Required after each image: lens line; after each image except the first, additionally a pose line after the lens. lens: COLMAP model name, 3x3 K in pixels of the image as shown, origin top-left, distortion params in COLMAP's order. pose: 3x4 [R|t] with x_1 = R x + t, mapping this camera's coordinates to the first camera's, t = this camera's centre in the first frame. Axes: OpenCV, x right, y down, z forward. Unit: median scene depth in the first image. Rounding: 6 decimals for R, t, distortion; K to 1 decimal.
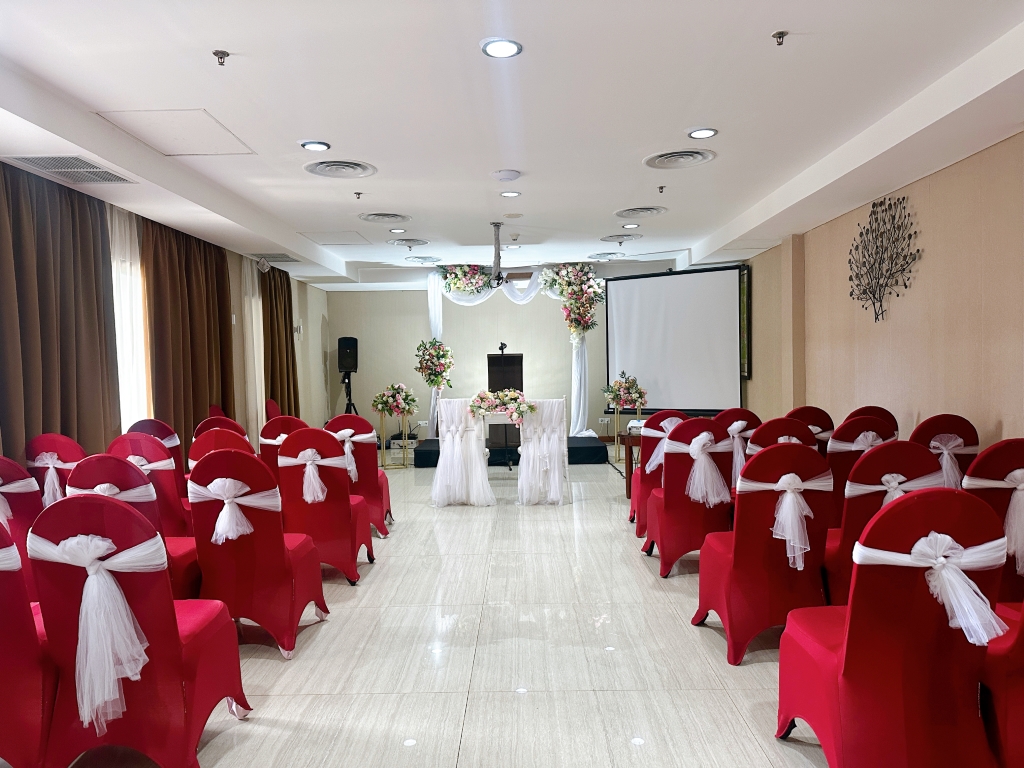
lens RADIAL K [[713.6, 0, 511.8], [0, 713.6, 387.0], [0, 0, 1]] dist [0.047365, -0.007304]
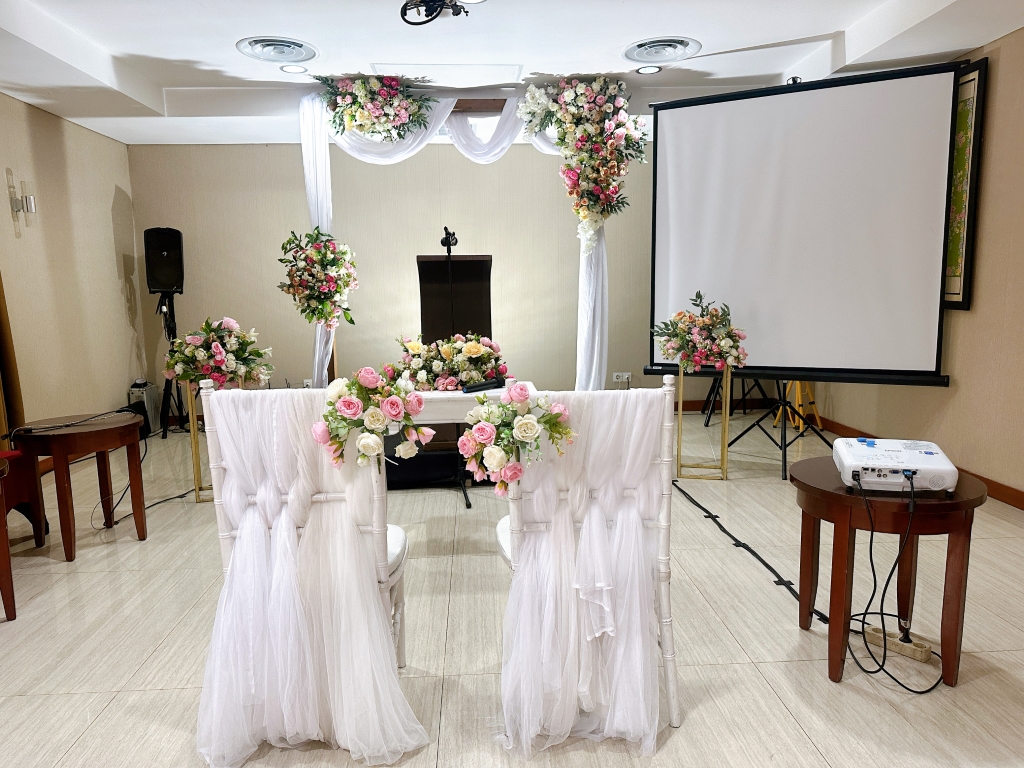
lens RADIAL K [[713.6, 0, 509.9], [0, 713.6, 394.7], [0, 0, 1]] dist [0.047365, -0.007304]
pose [[0.997729, -0.006945, 0.066993, -0.004465], [-0.000863, 0.993269, 0.115829, -0.008434], [-0.067346, -0.115623, 0.991007, 0.470073]]
